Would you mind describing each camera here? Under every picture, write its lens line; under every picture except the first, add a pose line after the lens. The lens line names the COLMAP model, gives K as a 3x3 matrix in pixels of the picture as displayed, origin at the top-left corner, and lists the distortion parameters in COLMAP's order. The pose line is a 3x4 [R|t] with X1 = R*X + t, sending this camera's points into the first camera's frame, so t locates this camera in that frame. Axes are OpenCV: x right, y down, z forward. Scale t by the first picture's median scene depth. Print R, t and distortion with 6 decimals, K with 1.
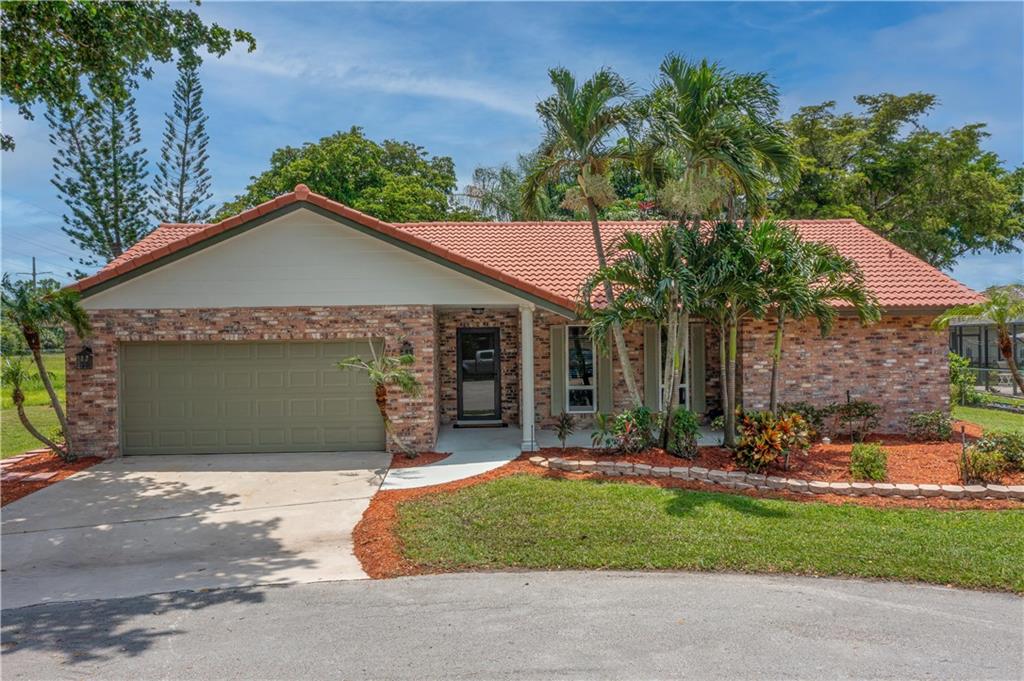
lens RADIAL K [[819.5, 0, 509.5], [0, 819.5, 337.9], [0, 0, 1]] dist [0.003573, 0.001882]
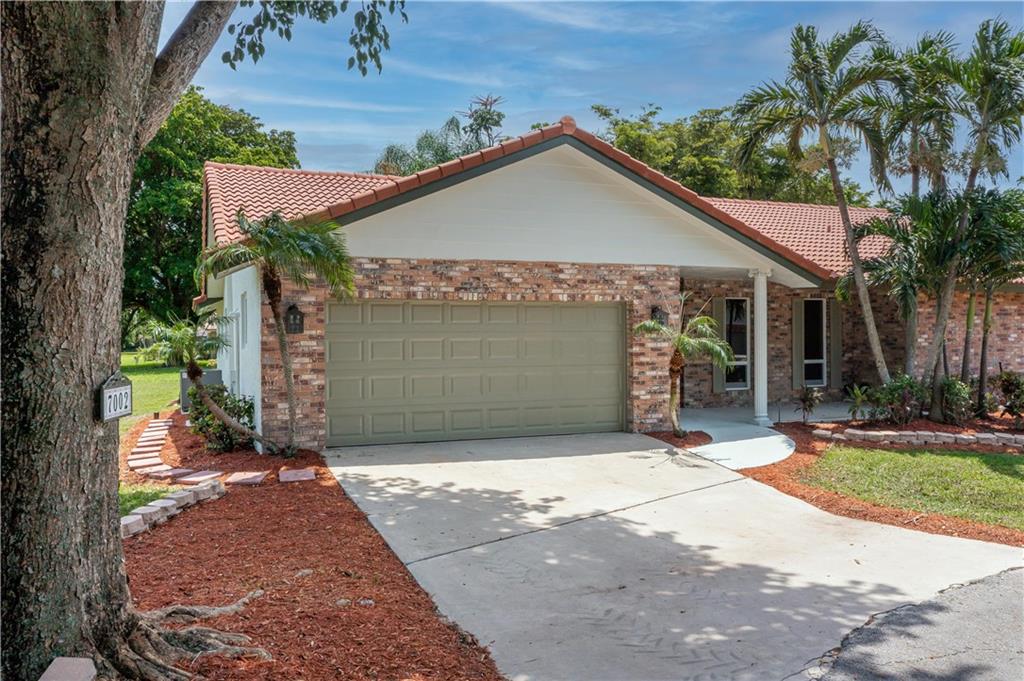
lens RADIAL K [[819.5, 0, 512.9], [0, 819.5, 344.4], [0, 0, 1]] dist [0.003573, 0.001882]
pose [[0.943235, 0.004233, 0.332100, -0.565224], [-0.006193, 0.999969, 0.004843, 0.042189], [-0.332070, -0.006625, 0.943232, 0.218372]]
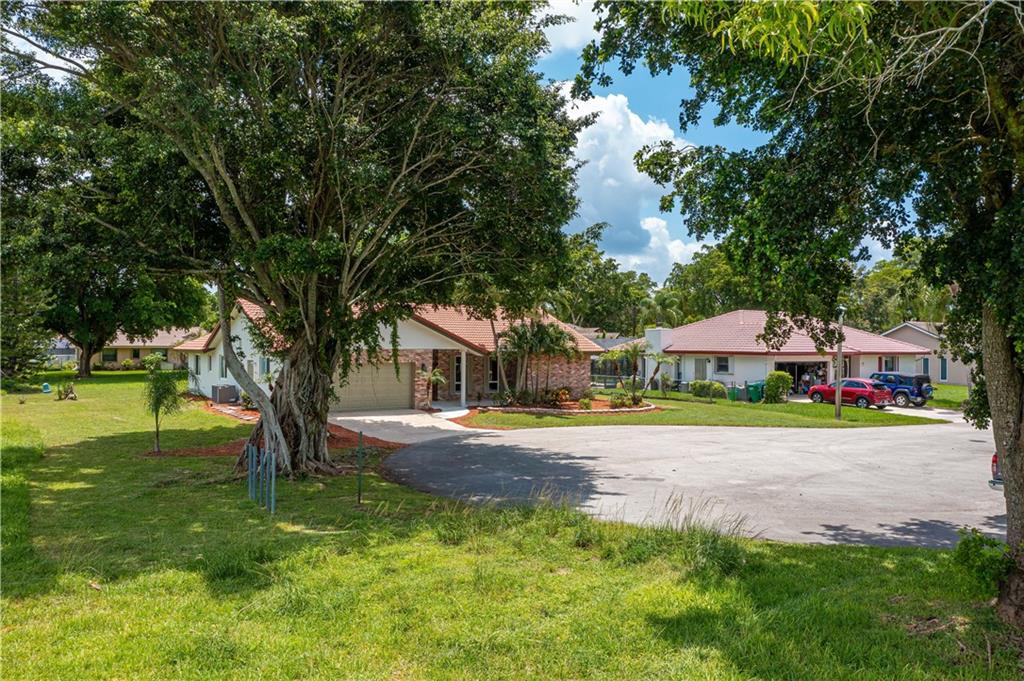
lens RADIAL K [[819.5, 0, 510.8], [0, 819.5, 341.2], [0, 0, 1]] dist [0.003573, 0.001882]
pose [[0.842966, 0.019673, 0.537607, -1.239867], [-0.017869, 0.999804, -0.008569, -0.047511], [-0.537670, -0.002383, 0.843152, -1.233493]]
